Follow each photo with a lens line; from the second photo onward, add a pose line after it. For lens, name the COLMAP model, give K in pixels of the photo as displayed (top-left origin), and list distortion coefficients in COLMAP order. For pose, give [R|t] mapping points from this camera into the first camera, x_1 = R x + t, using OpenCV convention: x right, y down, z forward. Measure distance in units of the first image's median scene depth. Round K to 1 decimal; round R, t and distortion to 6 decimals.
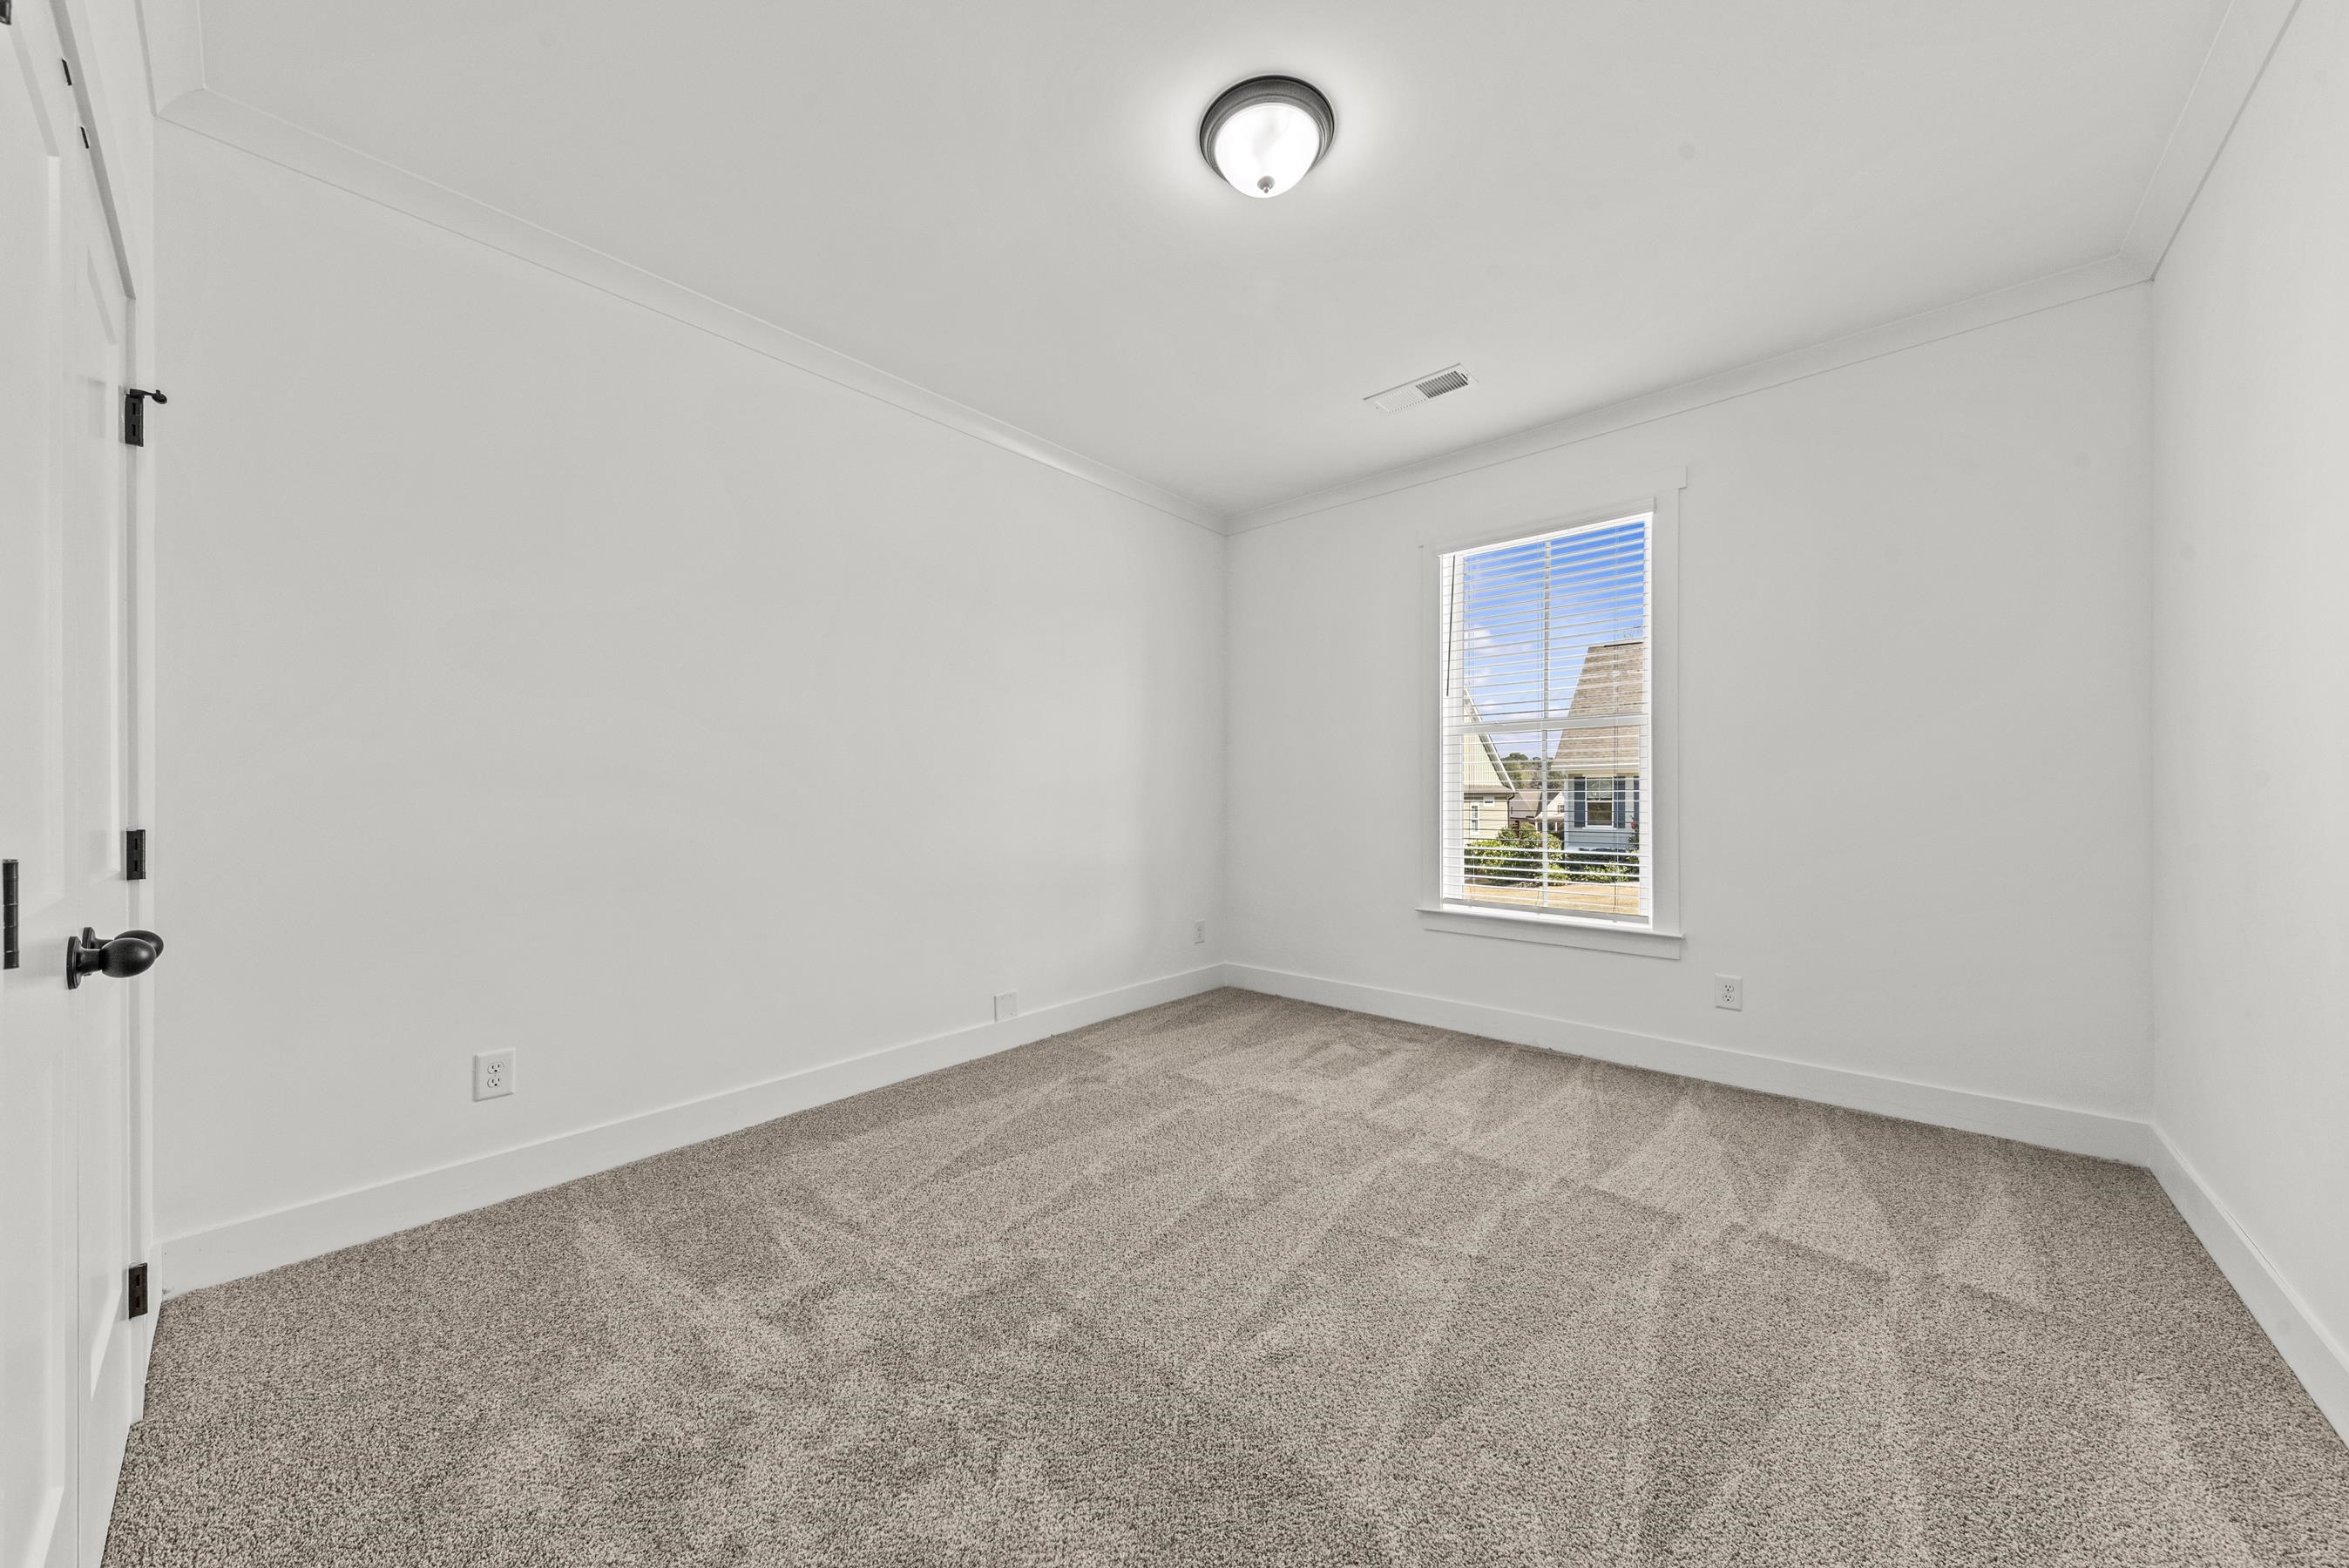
lens RADIAL K [[817.0, 0, 1169.1], [0, 817.0, 796.1], [0, 0, 1]] dist [-0.005143, -0.001128]
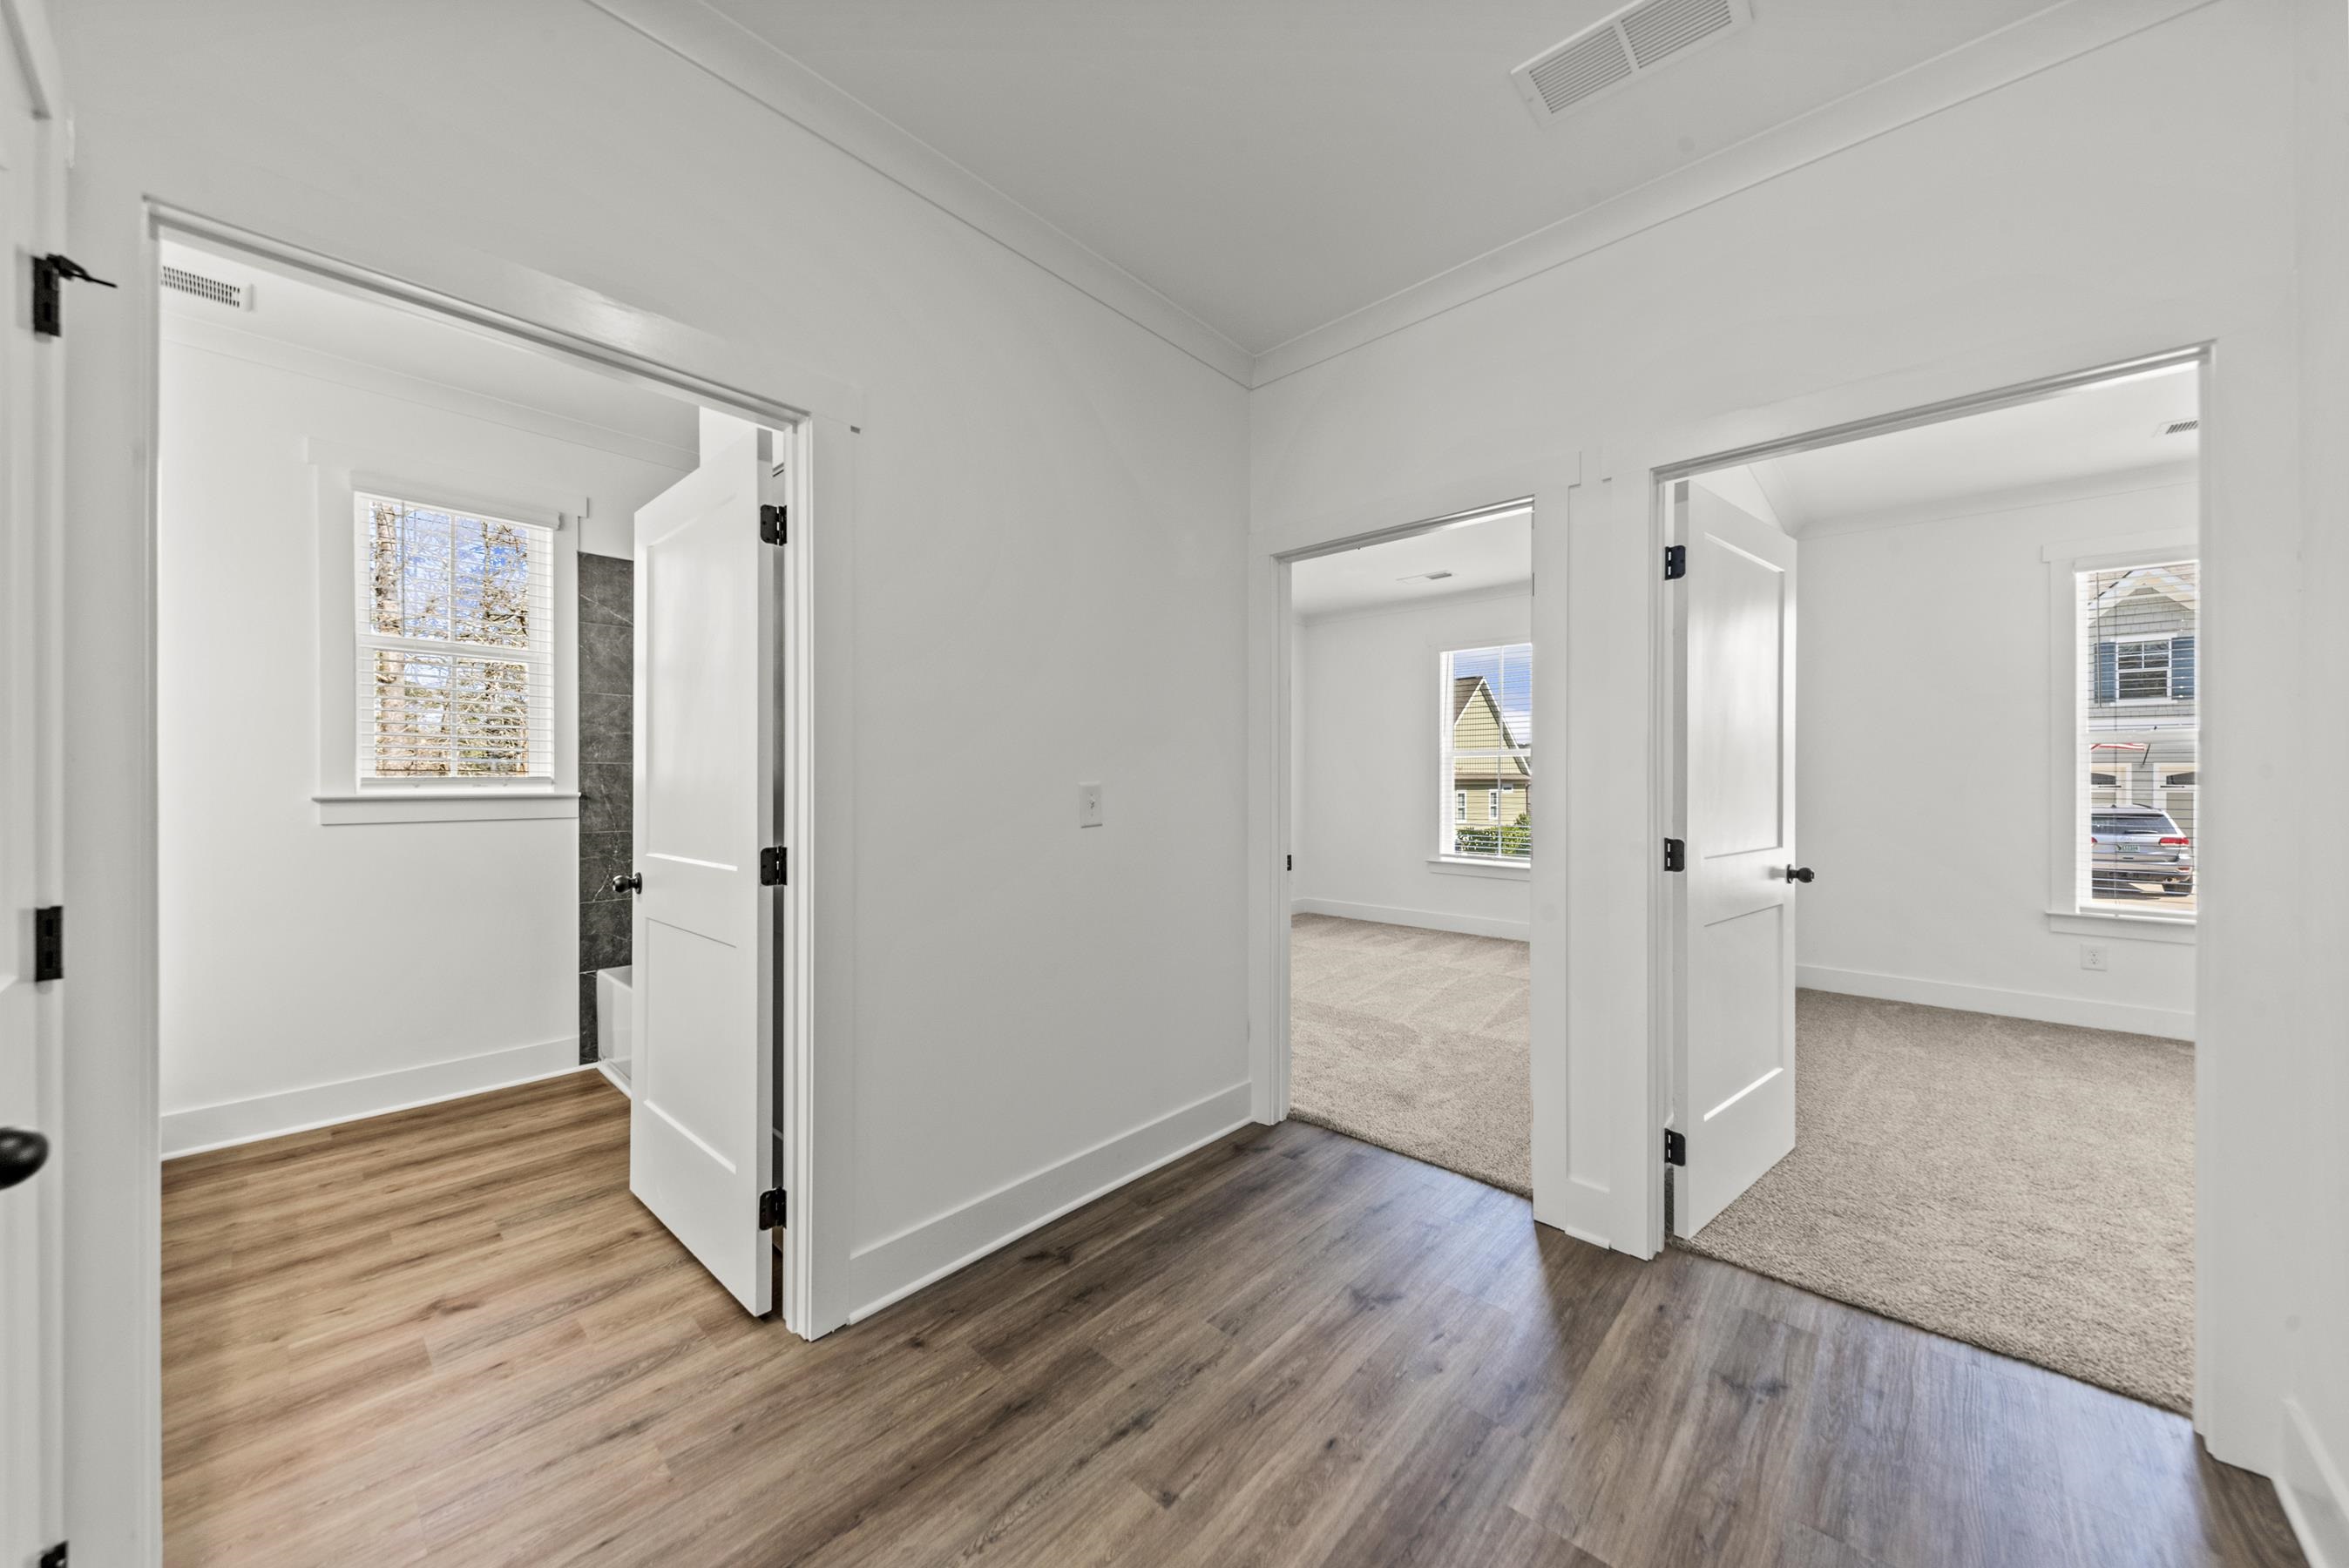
lens RADIAL K [[817.0, 0, 1177.1], [0, 817.0, 783.1], [0, 0, 1]] dist [-0.005143, -0.001128]
pose [[0.999859, 0.002903, -0.016553, -0.203538], [-0.002839, 0.999988, 0.003927, -0.030580], [0.016564, -0.003880, 0.999855, -0.770704]]
